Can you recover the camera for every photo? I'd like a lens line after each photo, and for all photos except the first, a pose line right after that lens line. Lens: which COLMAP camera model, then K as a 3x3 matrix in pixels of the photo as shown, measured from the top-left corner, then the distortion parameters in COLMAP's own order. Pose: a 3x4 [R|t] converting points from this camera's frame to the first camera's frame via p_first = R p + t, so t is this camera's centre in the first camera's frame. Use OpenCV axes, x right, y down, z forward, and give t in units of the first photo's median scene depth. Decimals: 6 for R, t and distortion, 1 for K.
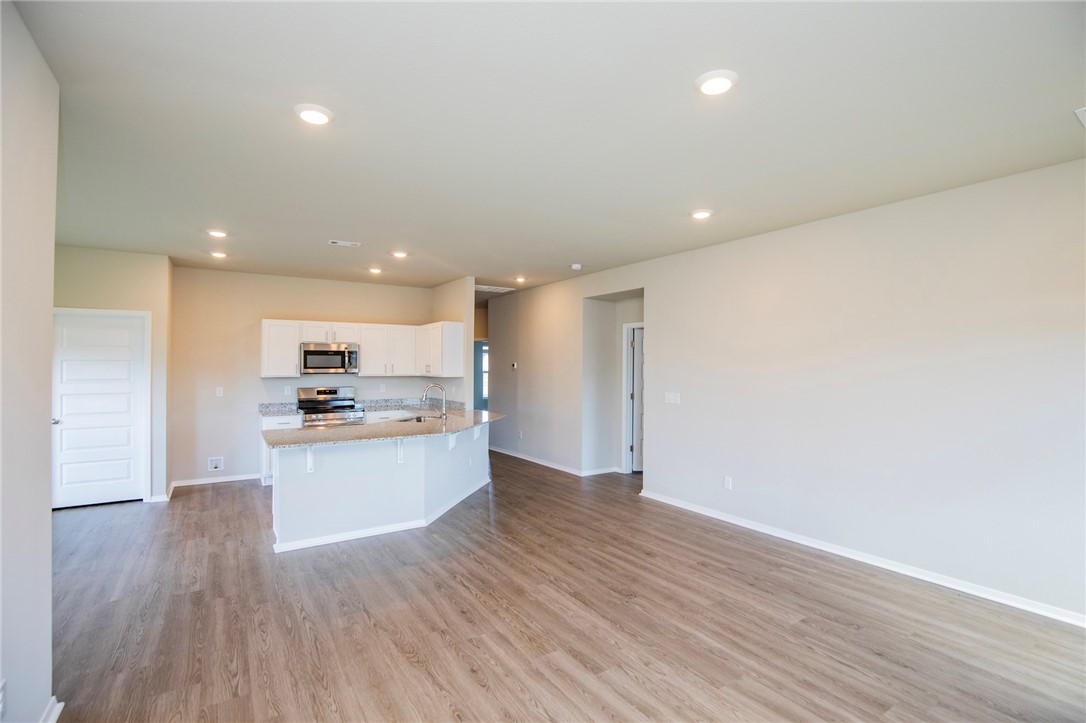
lens RADIAL K [[504.1, 0, 537.1], [0, 504.1, 361.1], [0, 0, 1]] dist [-0.033085, 0.006494]
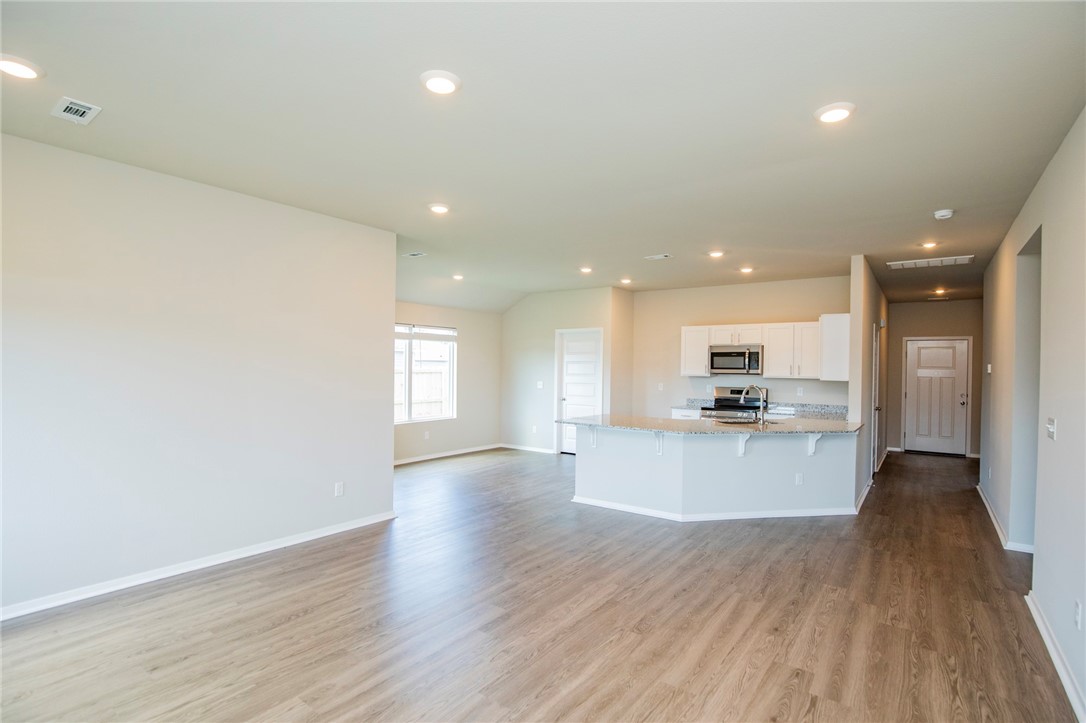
lens RADIAL K [[504.1, 0, 541.1], [0, 504.1, 370.1], [0, 0, 1]] dist [-0.033085, 0.006494]
pose [[0.363065, 0.011407, -0.931694, 0.604350], [-0.002550, 0.999933, 0.011248, 0.008356], [0.931760, -0.001708, 0.363070, 0.349991]]
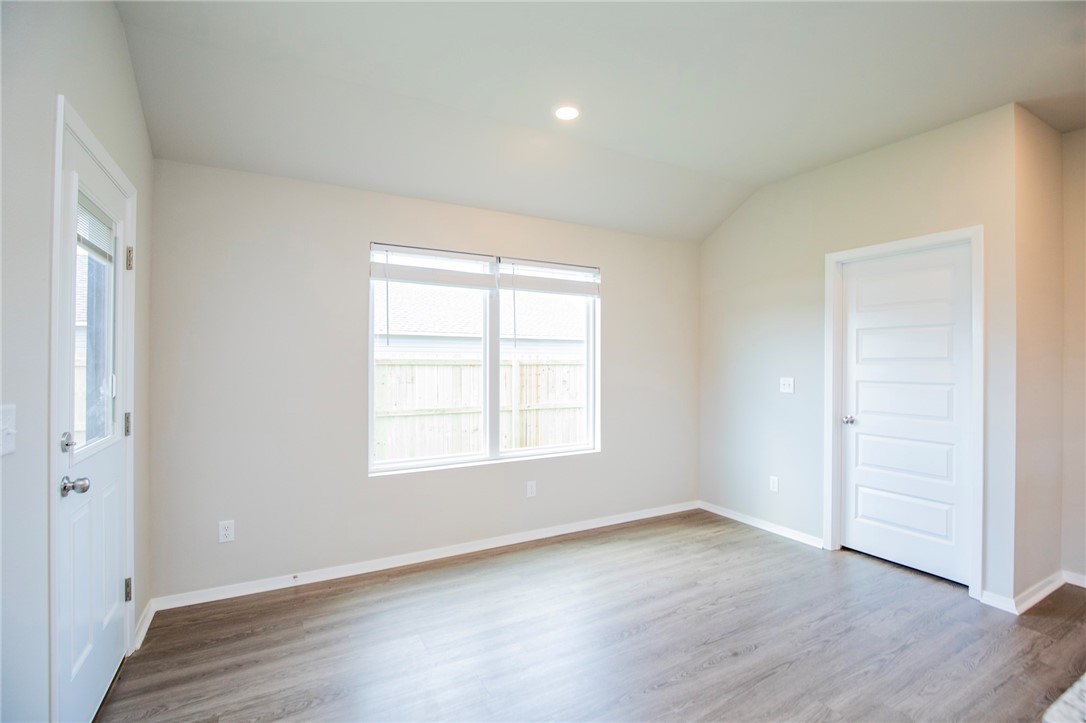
lens RADIAL K [[504.1, 0, 548.4], [0, 504.1, 360.9], [0, 0, 1]] dist [-0.033085, 0.006494]
pose [[-0.040466, 0.003217, -0.999176, -0.300116], [0.007996, 0.999964, 0.002896, 0.039201], [0.999149, -0.007872, -0.040490, 0.666903]]
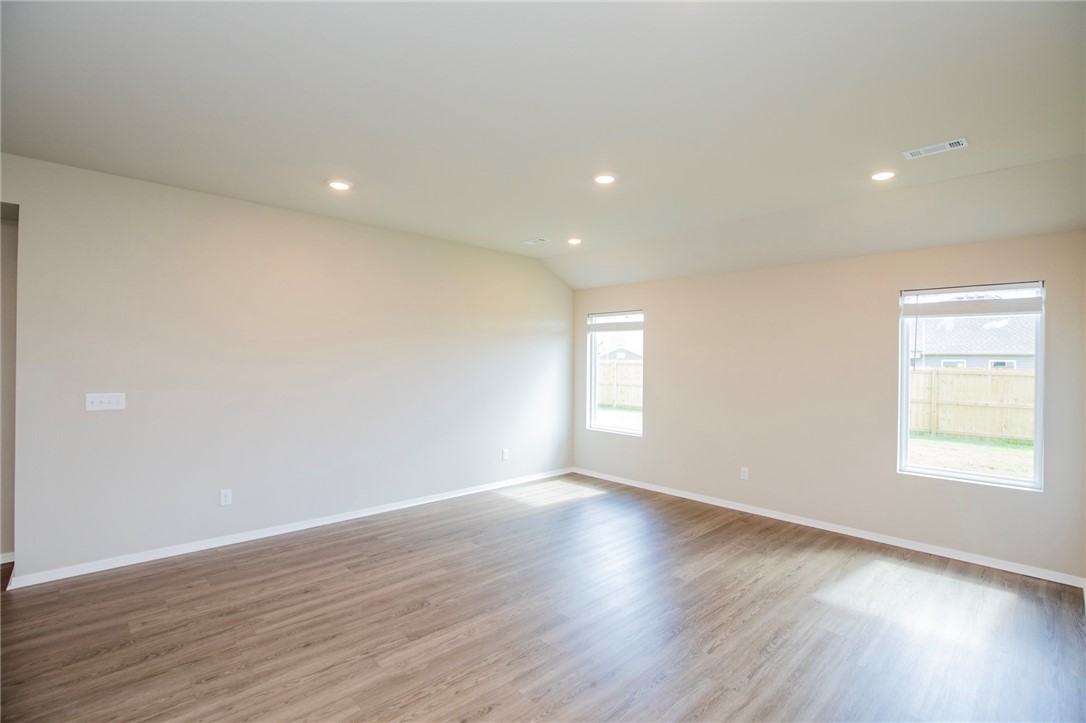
lens RADIAL K [[507.5, 0, 548.9], [0, 507.5, 358.9], [0, 0, 1]] dist [-0.024021, 0.000751]
pose [[-0.209813, 0.001866, 0.977740, -0.514831], [-0.025381, 0.999651, -0.007354, 0.008425], [-0.977412, -0.026359, -0.209693, 0.643680]]
